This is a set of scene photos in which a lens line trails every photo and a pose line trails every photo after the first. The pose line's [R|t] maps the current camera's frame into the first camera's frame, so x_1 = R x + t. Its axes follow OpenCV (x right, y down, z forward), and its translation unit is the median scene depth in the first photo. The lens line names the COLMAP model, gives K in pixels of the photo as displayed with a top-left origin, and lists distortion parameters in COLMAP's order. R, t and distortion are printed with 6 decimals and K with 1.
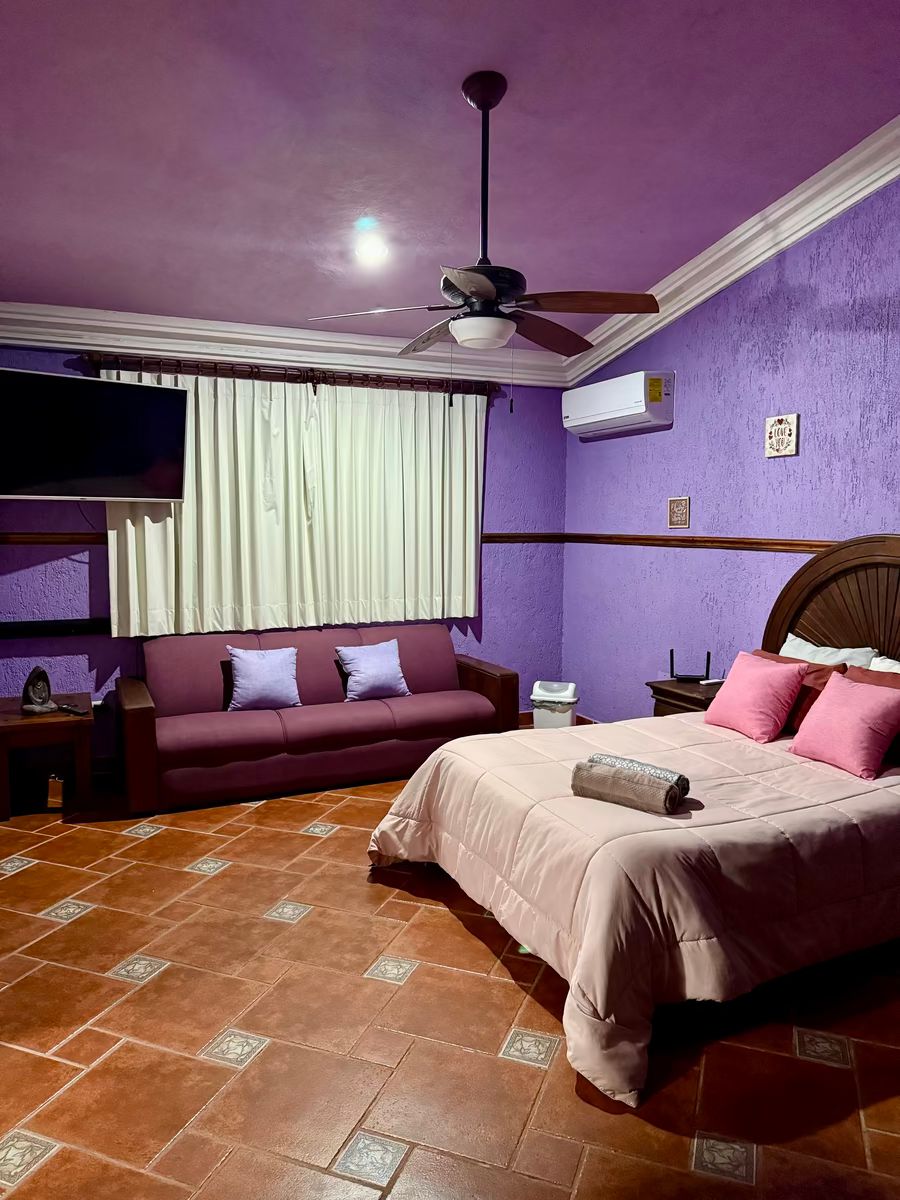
lens RADIAL K [[847.5, 0, 446.8], [0, 847.5, 598.1], [0, 0, 1]] dist [-0.006039, -0.014001]
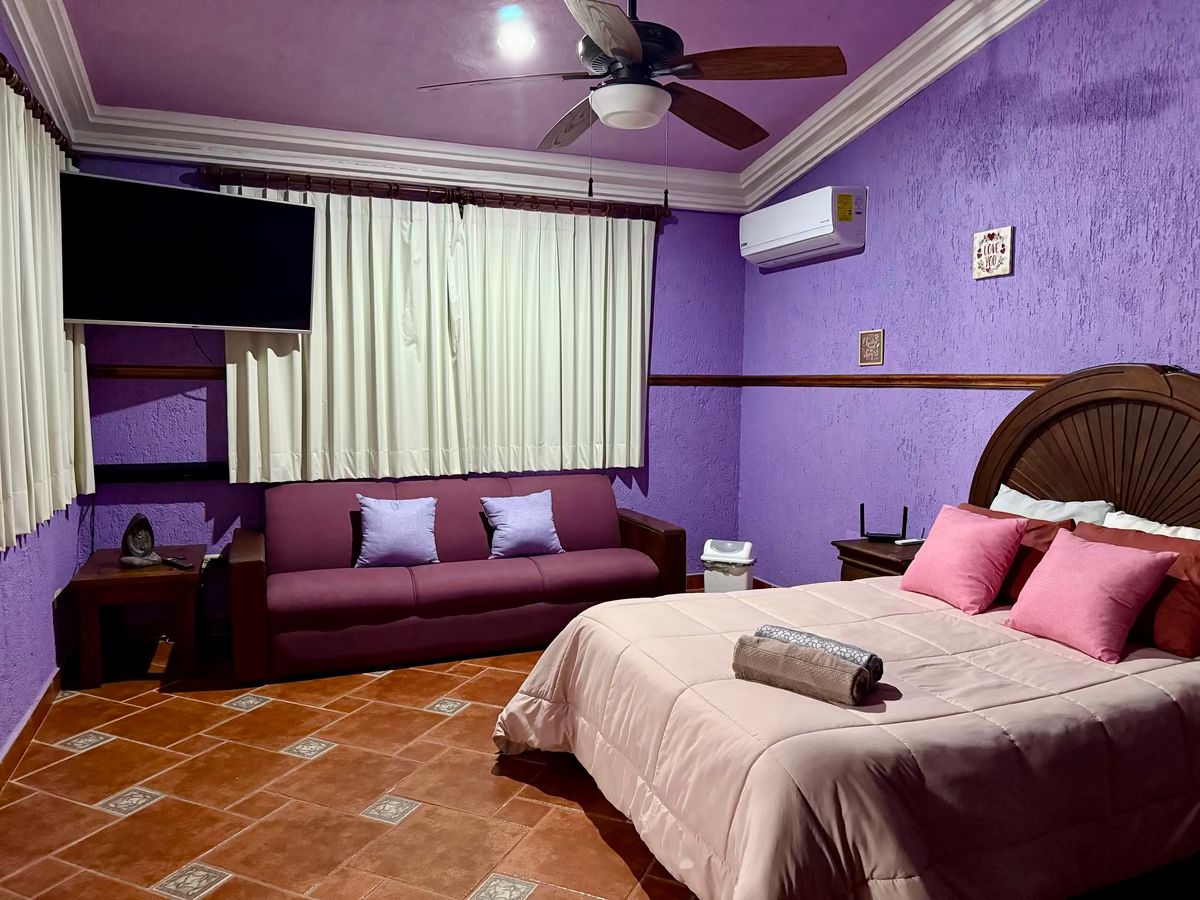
lens RADIAL K [[847.5, 0, 602.1], [0, 847.5, 450.9], [0, 0, 1]] dist [-0.006039, -0.014001]
pose [[0.999203, 0.009071, -0.038884, 0.038018], [-0.009534, 0.999886, -0.011741, 0.022028], [0.038773, 0.012102, 0.999175, 0.141019]]
